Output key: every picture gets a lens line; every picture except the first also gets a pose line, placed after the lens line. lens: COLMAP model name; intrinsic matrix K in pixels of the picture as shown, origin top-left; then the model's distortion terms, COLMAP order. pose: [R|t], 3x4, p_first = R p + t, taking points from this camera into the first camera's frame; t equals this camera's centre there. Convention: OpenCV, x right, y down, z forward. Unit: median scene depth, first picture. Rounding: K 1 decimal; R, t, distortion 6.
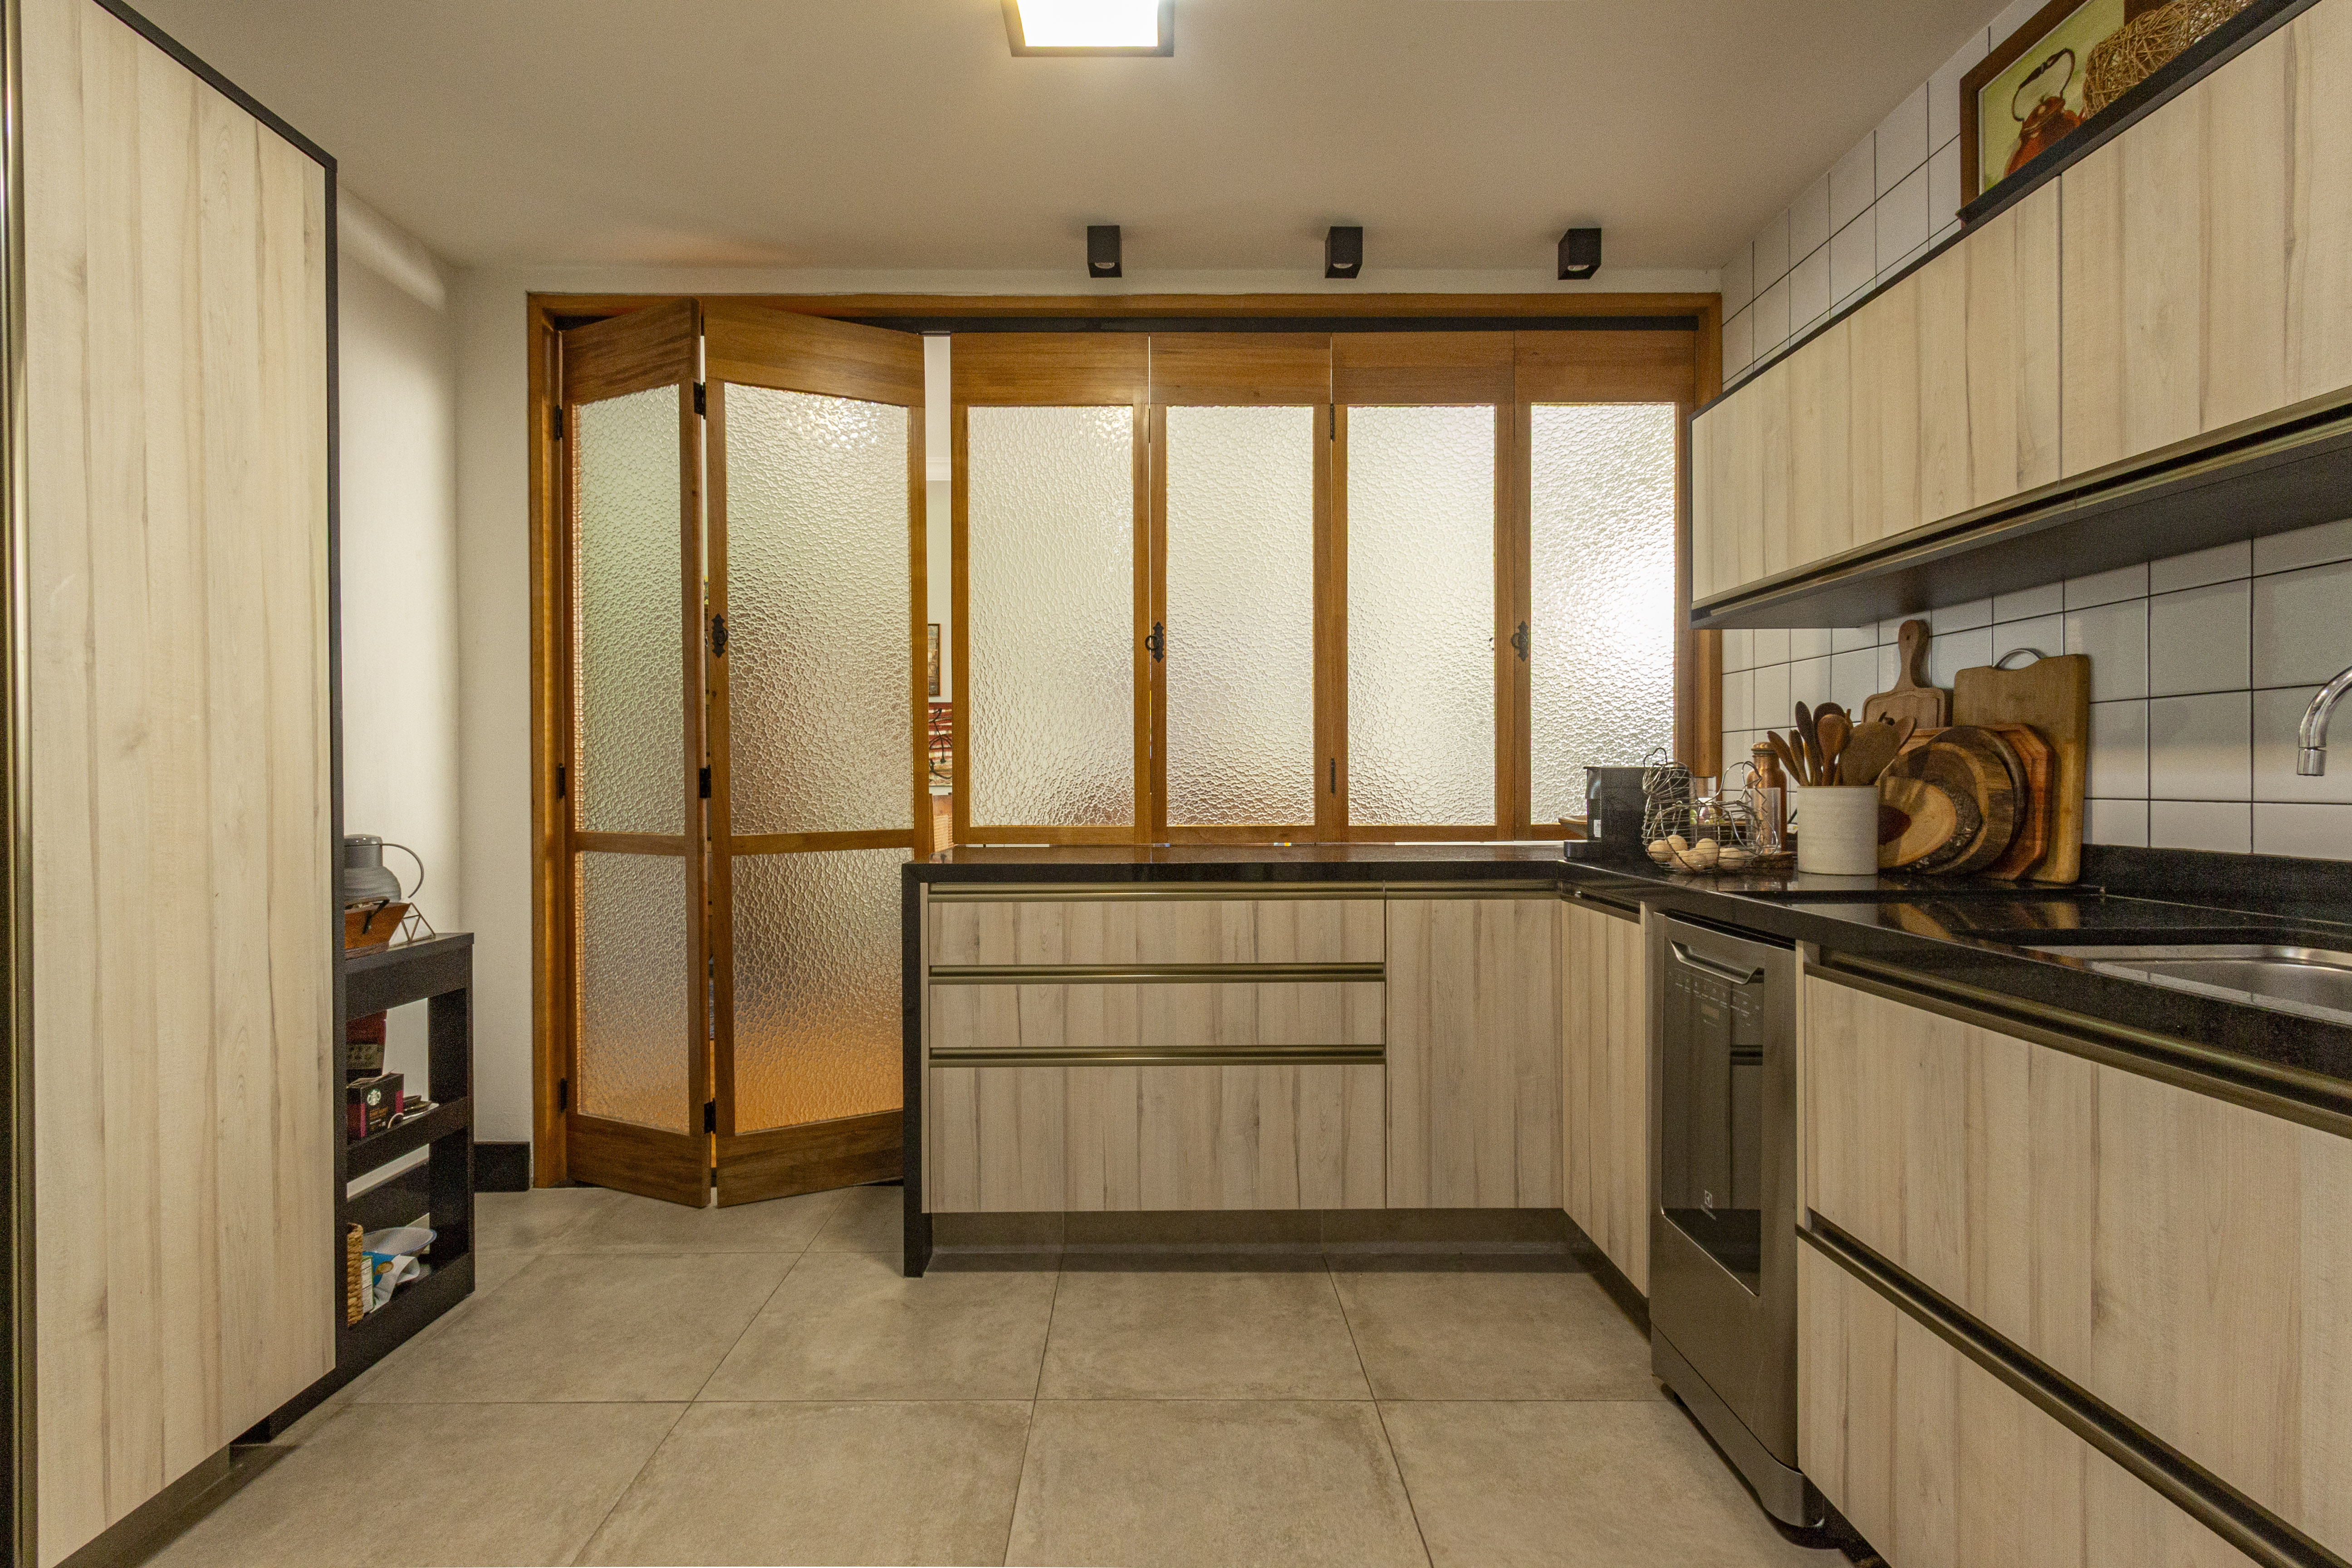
lens RADIAL K [[1090.2, 0, 1174.5], [0, 1090.2, 780.6], [0, 0, 1]] dist [0.000442, -0.000214]
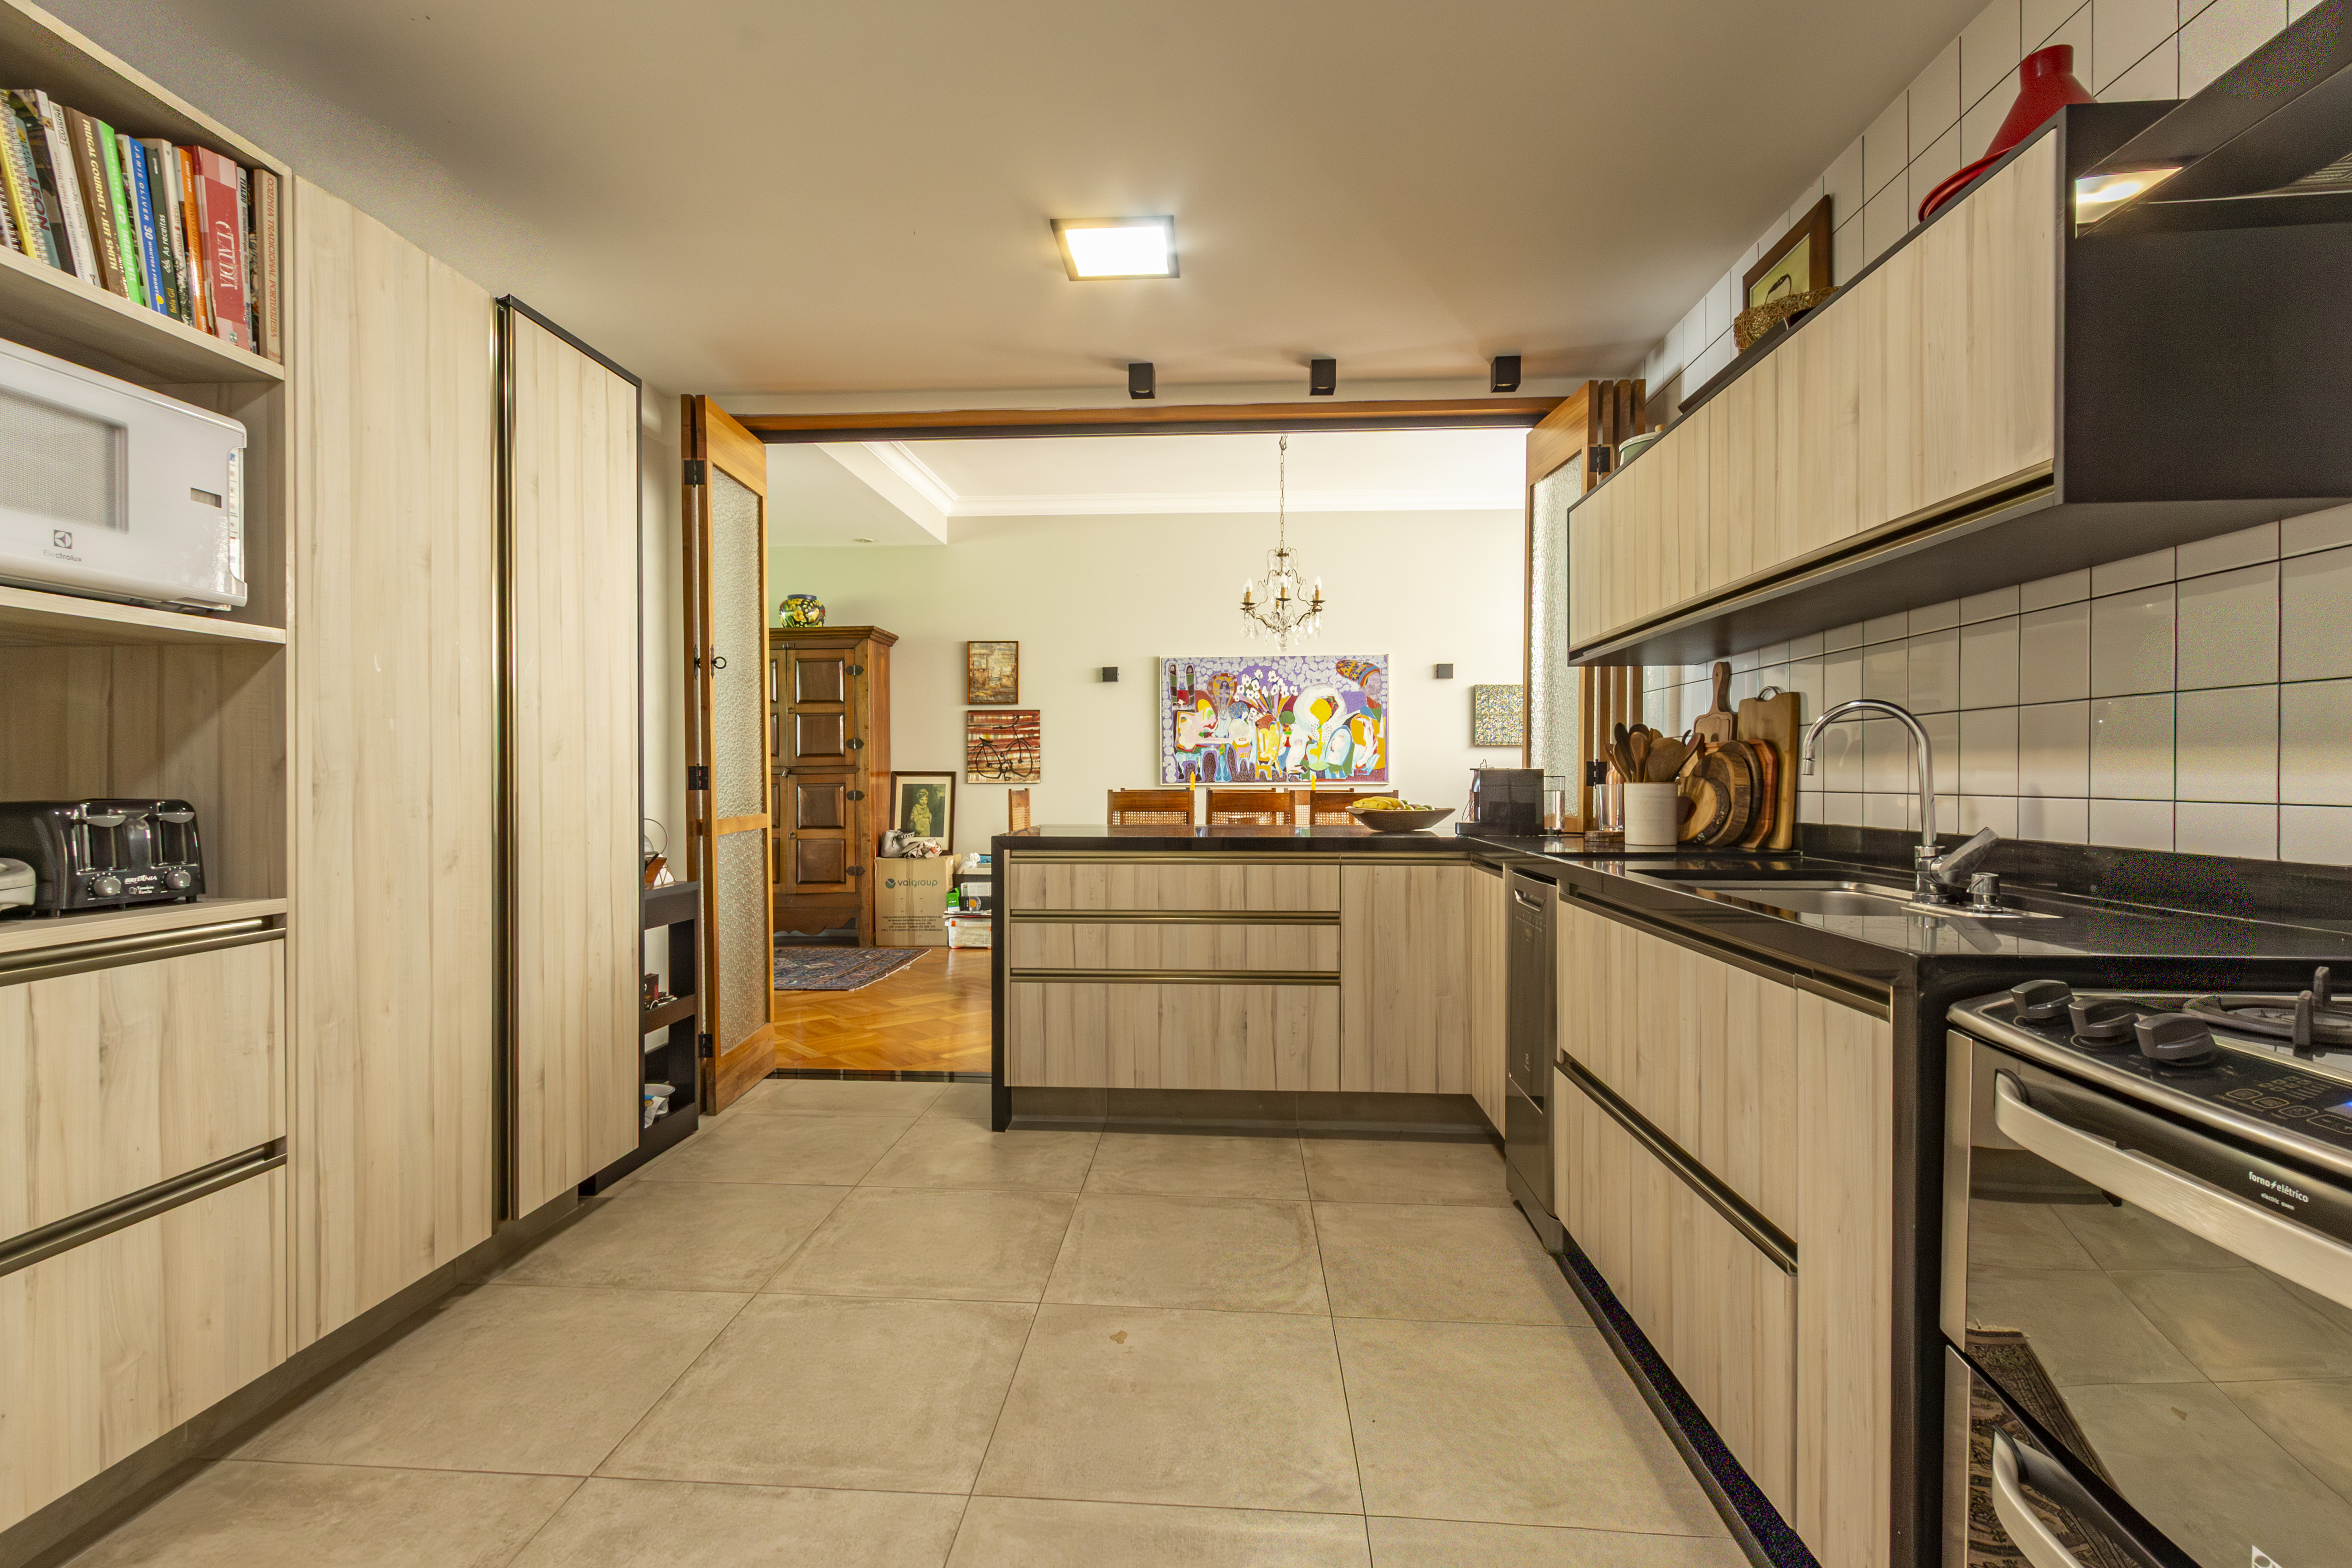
lens RADIAL K [[1090.2, 0, 1171.3], [0, 1090.2, 785.0], [0, 0, 1]] dist [0.000442, -0.000214]
pose [[0.997455, 0.004377, -0.071162, 0.088920], [-0.004068, 0.999982, 0.004491, 0.004061], [0.071181, -0.004190, 0.997455, -0.421631]]
